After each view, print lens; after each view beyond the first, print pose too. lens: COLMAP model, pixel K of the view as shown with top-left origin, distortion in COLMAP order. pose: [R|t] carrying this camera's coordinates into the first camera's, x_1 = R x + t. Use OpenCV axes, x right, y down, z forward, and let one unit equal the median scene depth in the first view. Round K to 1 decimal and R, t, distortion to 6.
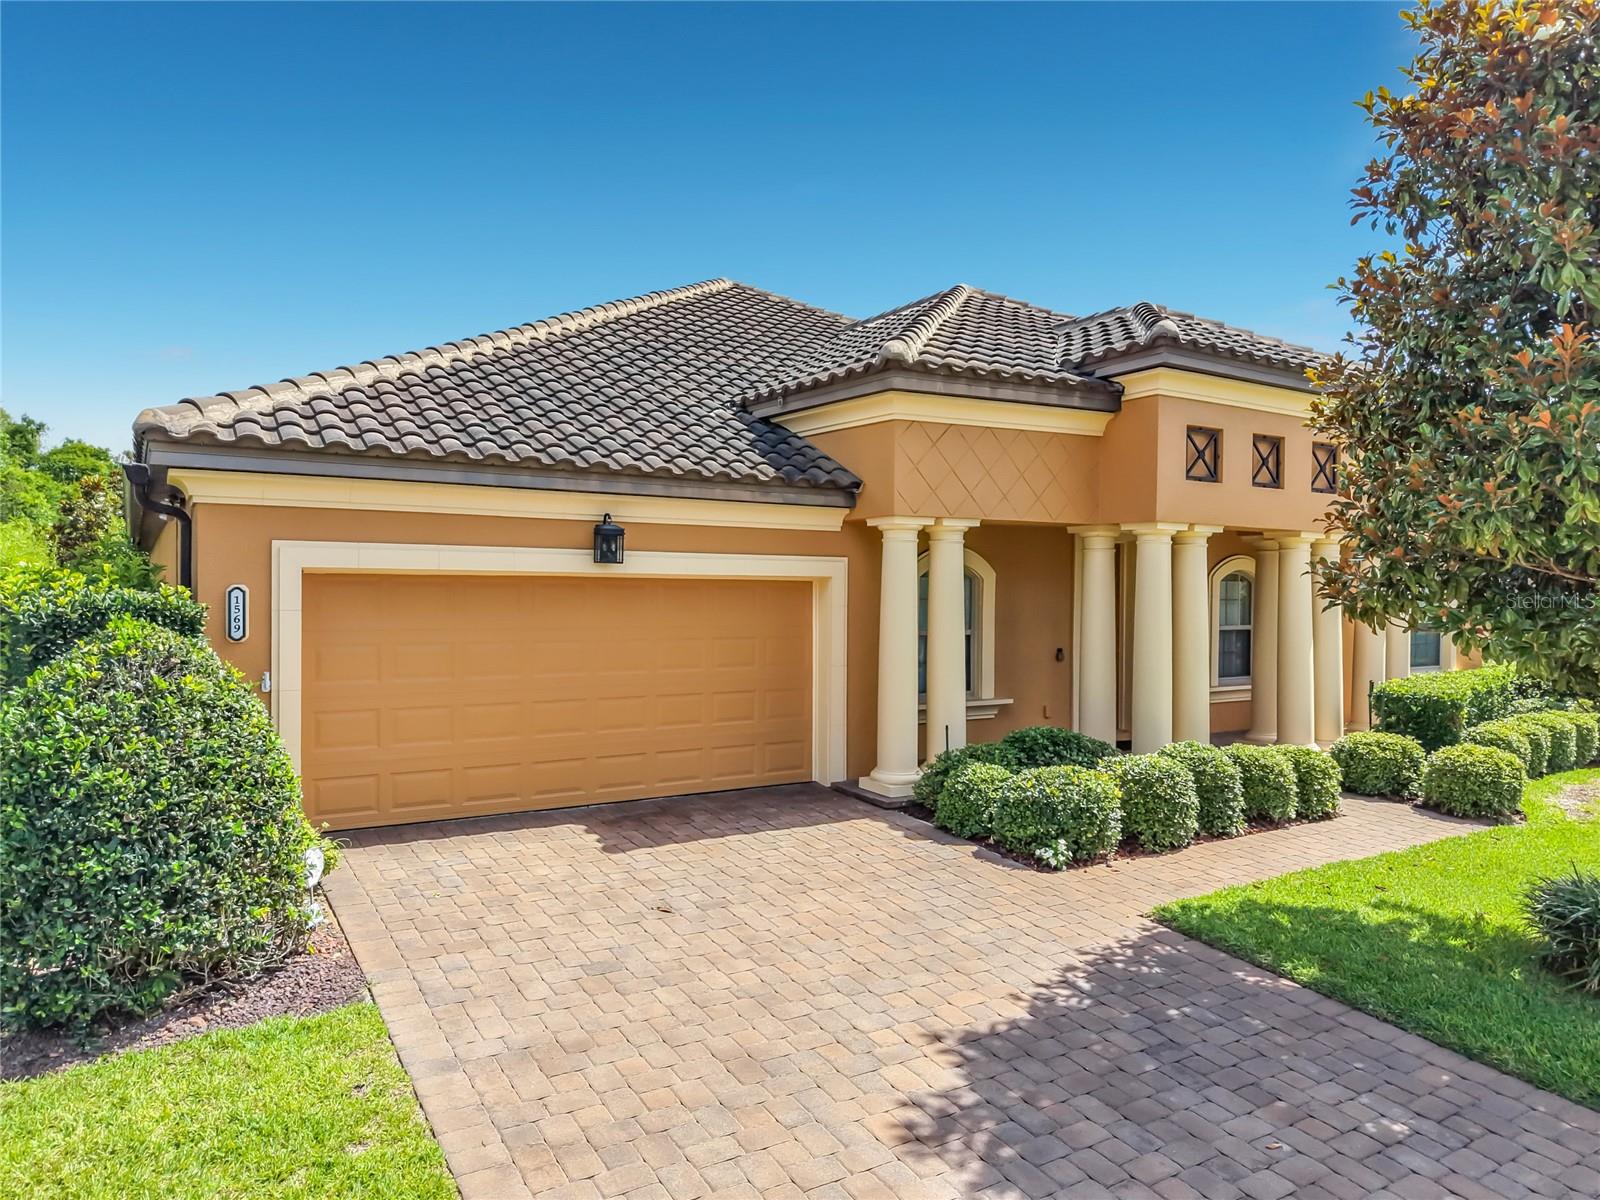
lens RADIAL K [[1117.3, 0, 800.0], [0, 1117.3, 600.0], [0, 0, 1]] dist [0.008107, -0.000552]
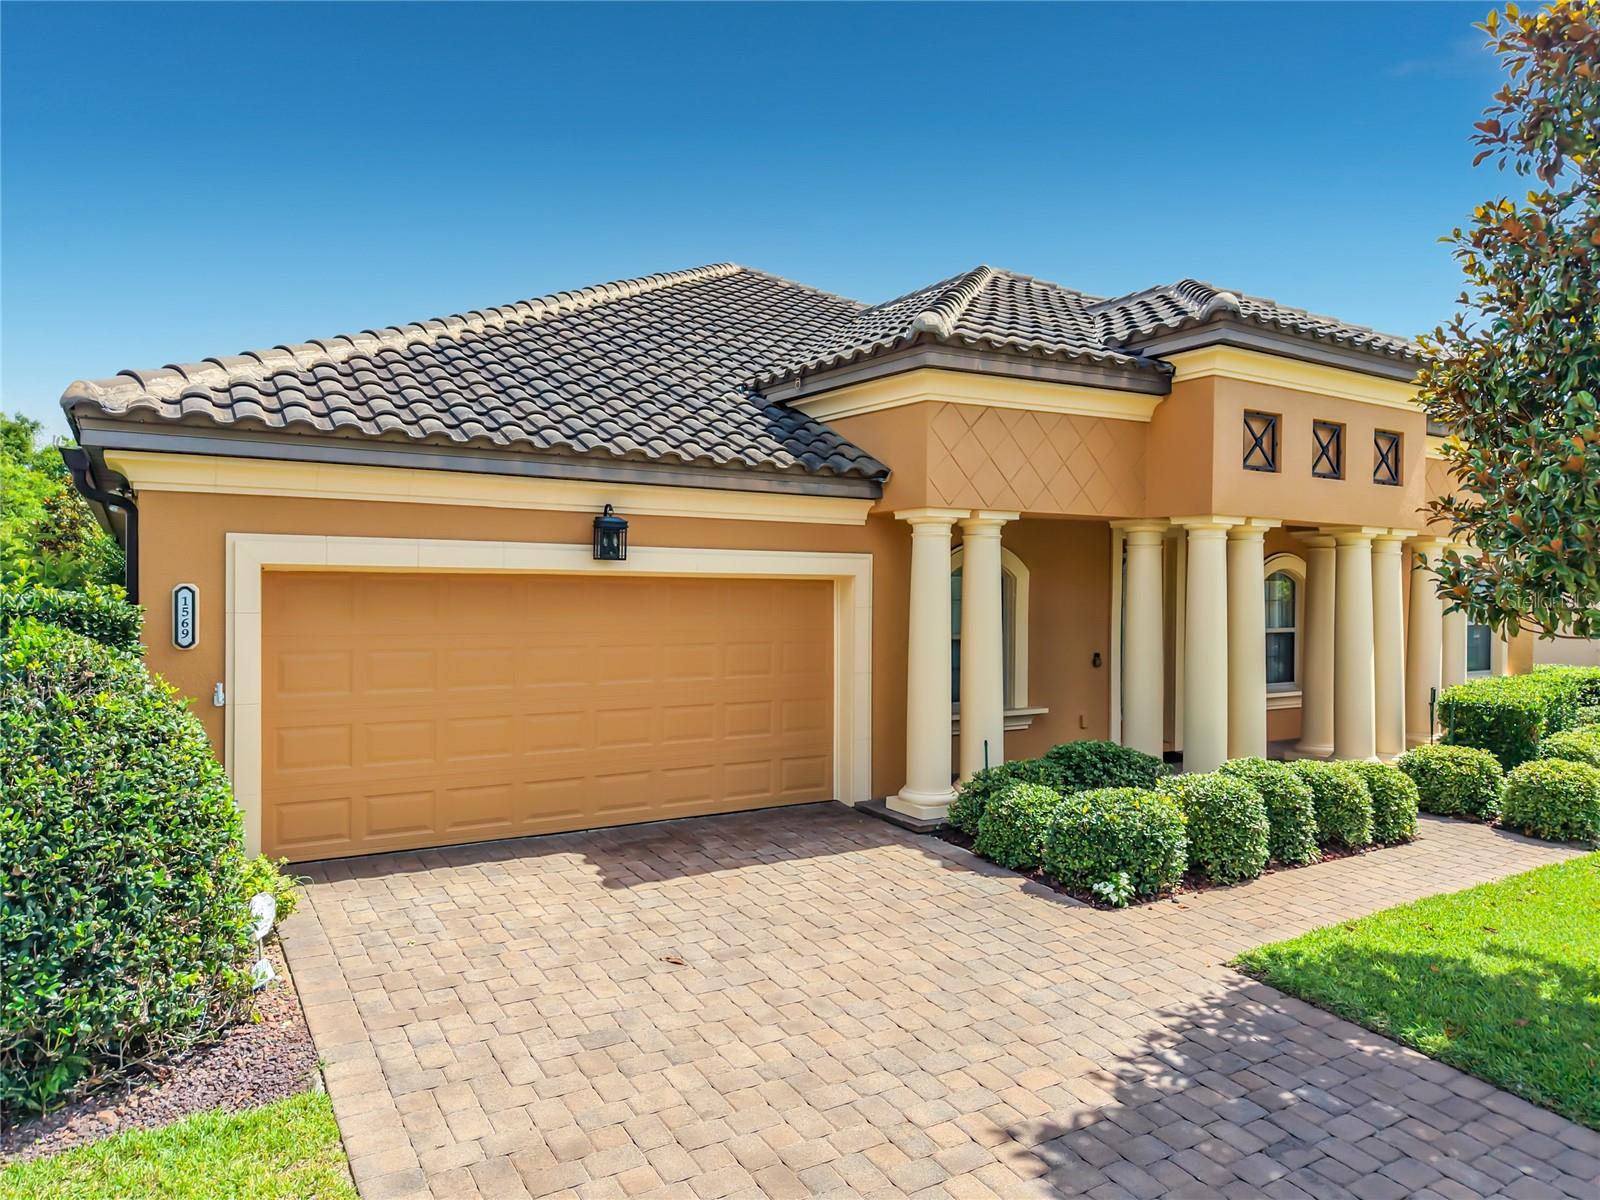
lens RADIAL K [[1108.5, 0, 800.0], [0, 1108.5, 600.0], [0, 0, 1]] dist [0.001806, 0.001481]
pose [[1.000000, 0.000027, 0.000649, -0.020196], [-0.000027, 1.000000, -0.000352, -0.000569], [-0.000649, 0.000352, 1.000000, 0.116052]]
